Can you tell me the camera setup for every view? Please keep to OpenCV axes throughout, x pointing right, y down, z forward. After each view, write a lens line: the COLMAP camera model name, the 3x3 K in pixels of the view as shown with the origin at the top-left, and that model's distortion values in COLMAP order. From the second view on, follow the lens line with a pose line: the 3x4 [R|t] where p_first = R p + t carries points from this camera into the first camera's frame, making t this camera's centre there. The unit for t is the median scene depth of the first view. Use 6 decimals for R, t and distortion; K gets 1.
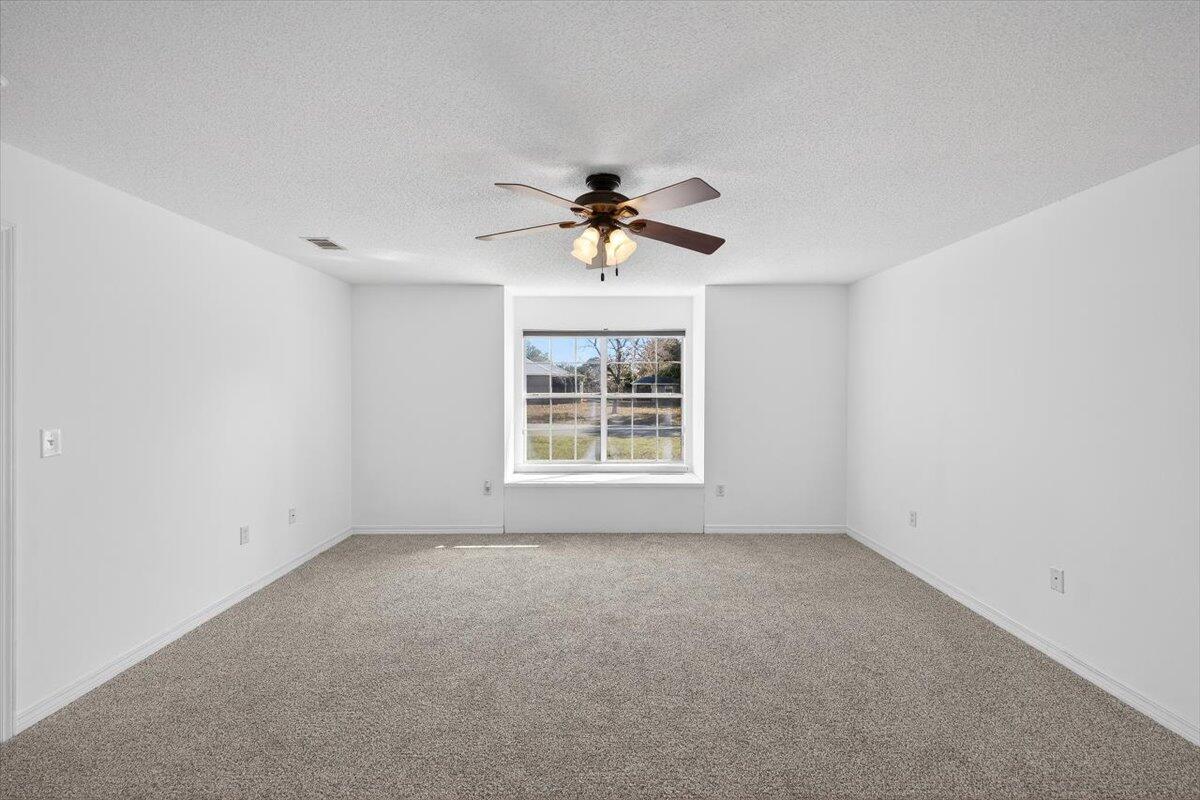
lens RADIAL K [[510.2, 0, 599.8], [0, 510.2, 393.8], [0, 0, 1]] dist [0.006752, -0.000107]
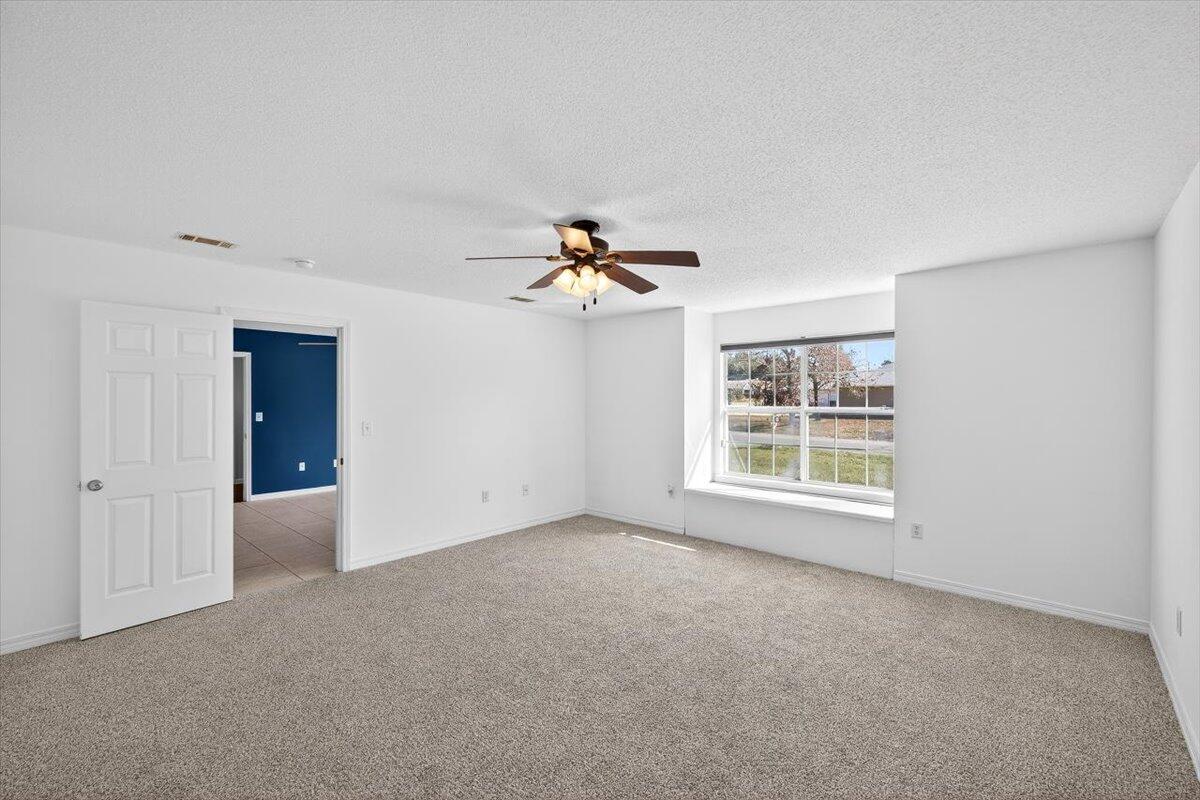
lens RADIAL K [[513.7, 0, 603.7], [0, 513.7, 405.8], [0, 0, 1]] dist [0.003002, -0.000087]
pose [[0.726045, 0.008139, -0.687599, 0.448400], [-0.009821, 0.999951, 0.001466, -0.001072], [0.687577, 0.005688, 0.726089, 0.089250]]
